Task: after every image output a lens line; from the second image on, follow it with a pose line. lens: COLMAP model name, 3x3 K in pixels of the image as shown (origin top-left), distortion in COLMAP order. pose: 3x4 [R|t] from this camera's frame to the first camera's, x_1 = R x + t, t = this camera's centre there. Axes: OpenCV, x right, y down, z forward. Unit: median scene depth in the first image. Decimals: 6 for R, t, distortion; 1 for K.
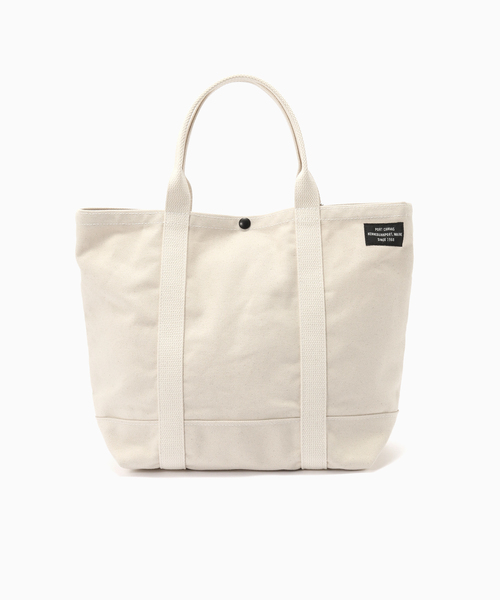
lens RADIAL K [[895.2, 0, 250.0], [0, 895.2, 300.0], [0, 0, 1]] dist [0.000378, 0.008000]
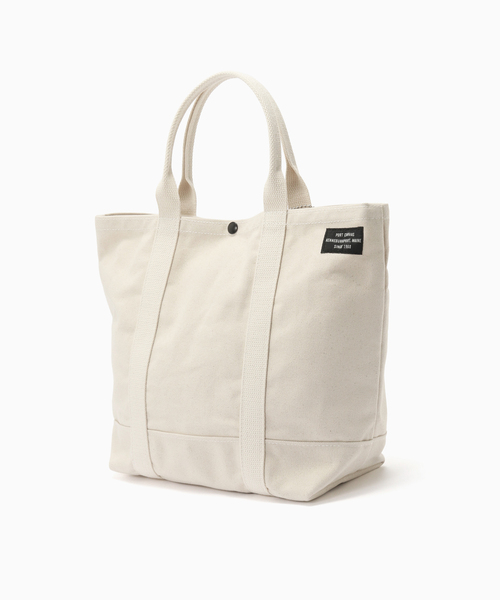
lens RADIAL K [[895.2, 0, 250.0], [0, 895.2, 300.0], [0, 0, 1]] dist [0.000378, 0.008000]
pose [[0.907161, 0.025137, -0.420033, 0.440210], [-0.018229, 0.999625, 0.020455, -0.030716], [0.420389, -0.010899, 0.907278, 0.153026]]
